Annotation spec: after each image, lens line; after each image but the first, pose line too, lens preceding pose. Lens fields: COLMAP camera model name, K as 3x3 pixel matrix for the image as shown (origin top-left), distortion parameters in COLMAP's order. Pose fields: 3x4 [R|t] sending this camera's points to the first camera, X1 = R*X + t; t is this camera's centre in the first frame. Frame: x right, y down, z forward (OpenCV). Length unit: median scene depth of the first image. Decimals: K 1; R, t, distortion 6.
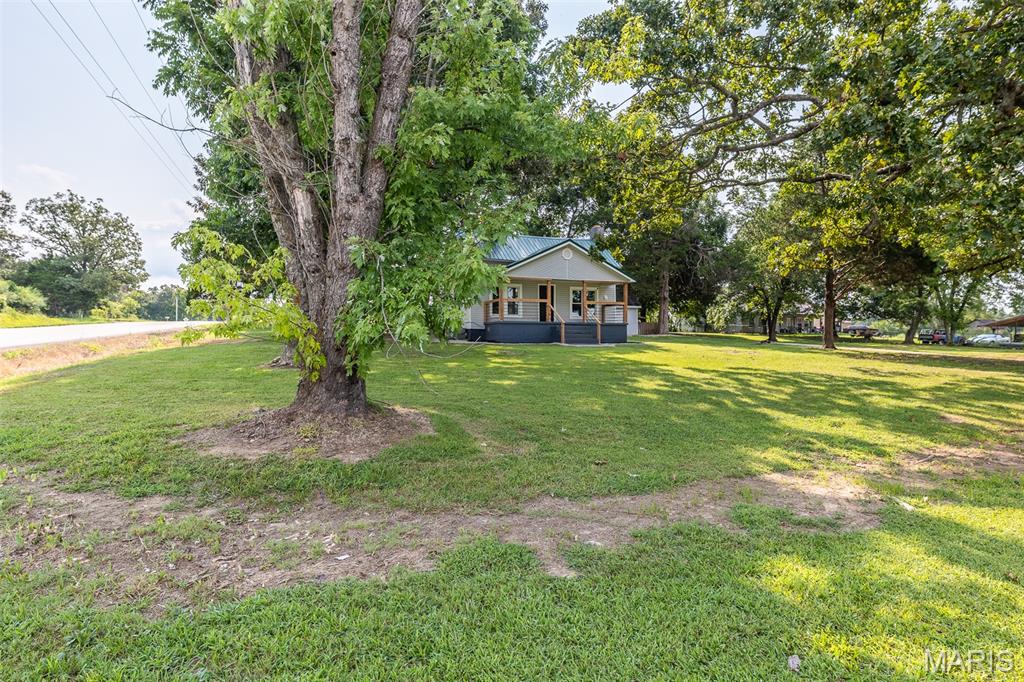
lens RADIAL K [[558.6, 0, 511.7], [0, 558.6, 341.0], [0, 0, 1]] dist [0.000512, -0.000165]
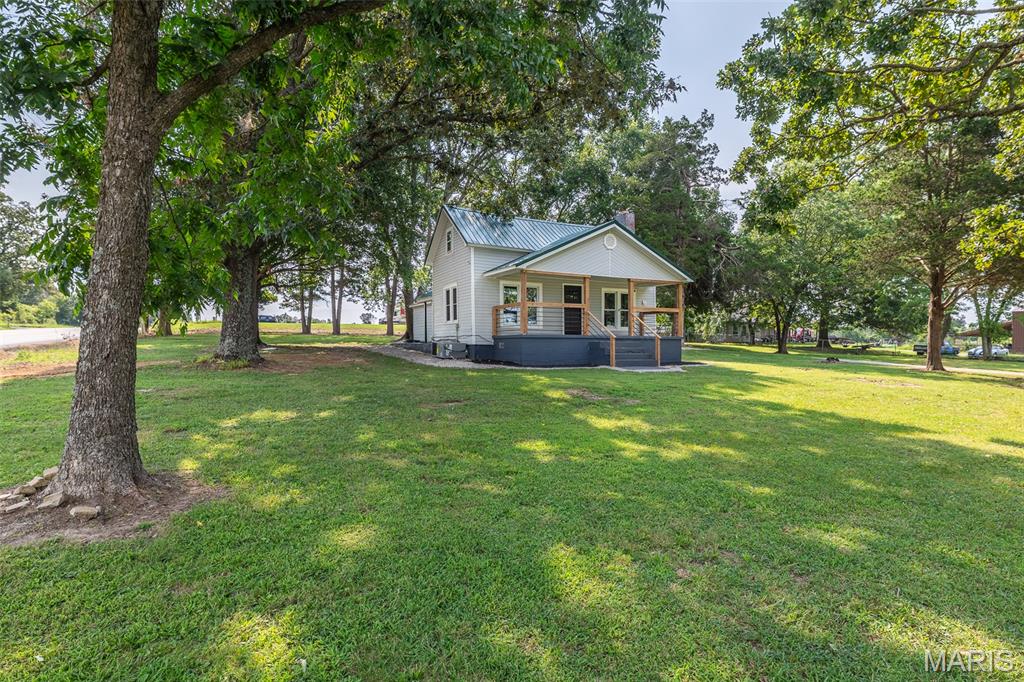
lens RADIAL K [[526.9, 0, 512.2], [0, 526.9, 341.9], [0, 0, 1]] dist [-0.001845, 0.000128]
pose [[0.995299, 0.001918, 0.096831, -0.086555], [-0.001161, 0.999968, -0.007868, -0.019012], [-0.096843, 0.007718, 0.995270, 0.313191]]
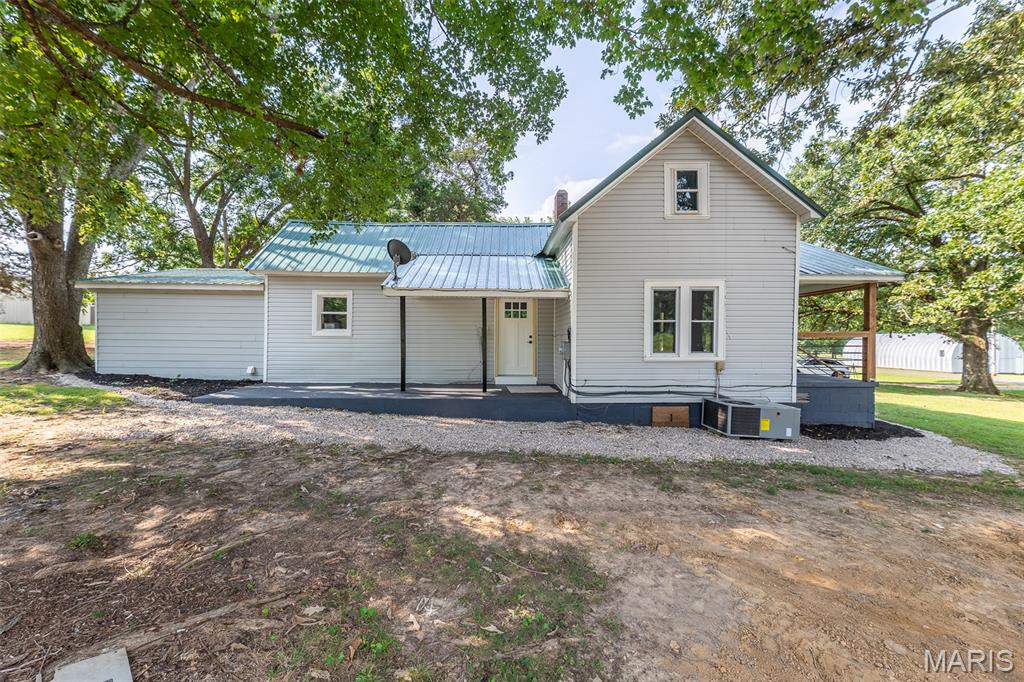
lens RADIAL K [[415.0, 0, 510.7], [0, 415.0, 339.1], [0, 0, 1]] dist [0.002609, -0.000040]
pose [[0.369728, -0.007196, 0.929112, -0.393908], [-0.003816, 0.999950, 0.009263, -0.064510], [-0.929132, -0.006970, 0.369682, 1.025452]]
